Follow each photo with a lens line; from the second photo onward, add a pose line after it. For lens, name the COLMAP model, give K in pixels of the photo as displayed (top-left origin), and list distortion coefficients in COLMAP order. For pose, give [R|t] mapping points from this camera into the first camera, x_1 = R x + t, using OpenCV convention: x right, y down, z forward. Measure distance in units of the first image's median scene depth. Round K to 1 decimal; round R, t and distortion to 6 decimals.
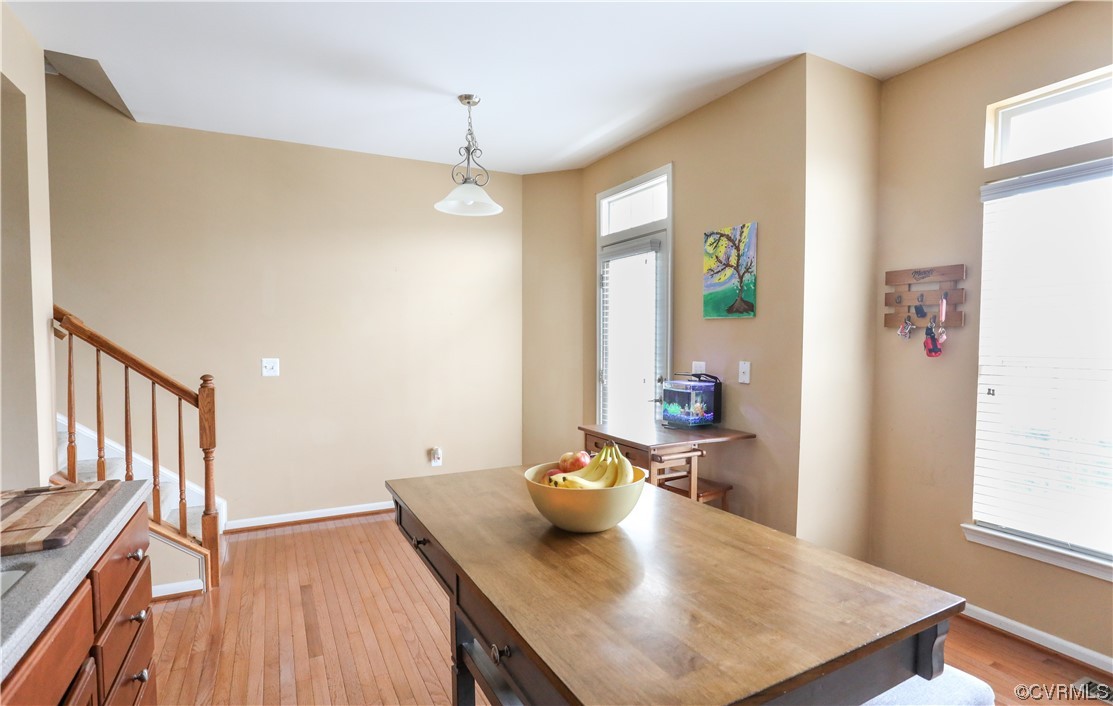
lens RADIAL K [[569.6, 0, 557.4], [0, 569.6, 355.1], [0, 0, 1]] dist [-0.001426, 0.000022]
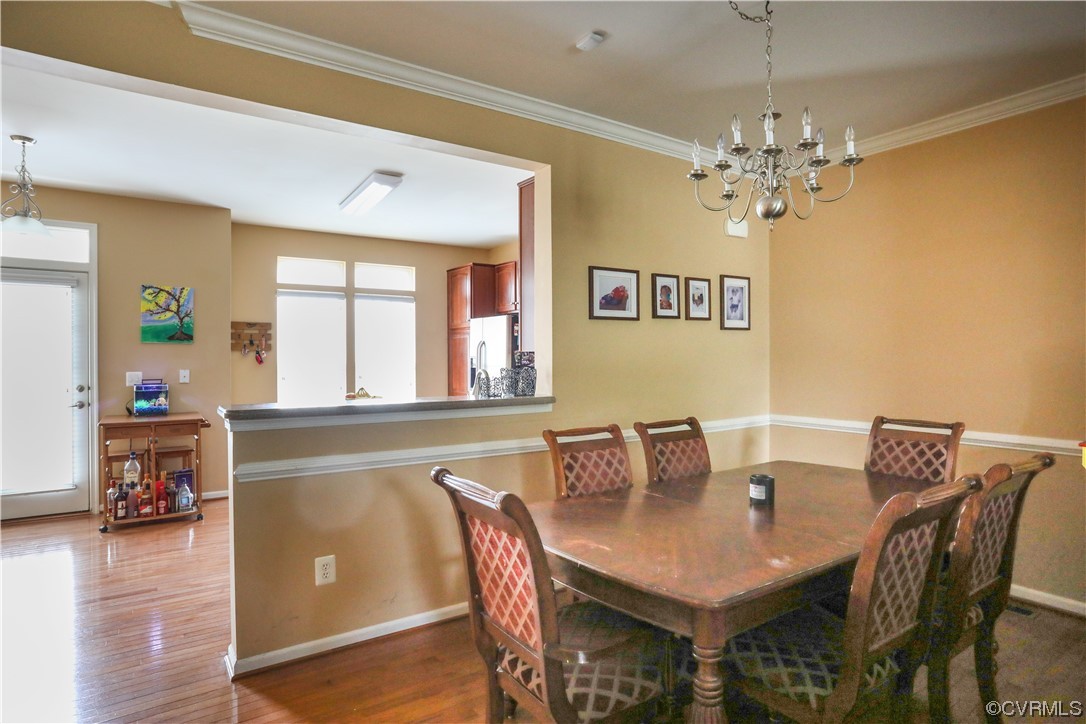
lens RADIAL K [[591.2, 0, 540.2], [0, 591.2, 358.4], [0, 0, 1]] dist [0.002779, 0.001049]
pose [[-0.068671, -0.009410, 0.997595, -1.444299], [0.027641, 0.999554, 0.011331, -0.012717], [-0.997256, 0.028353, -0.068380, 0.080045]]
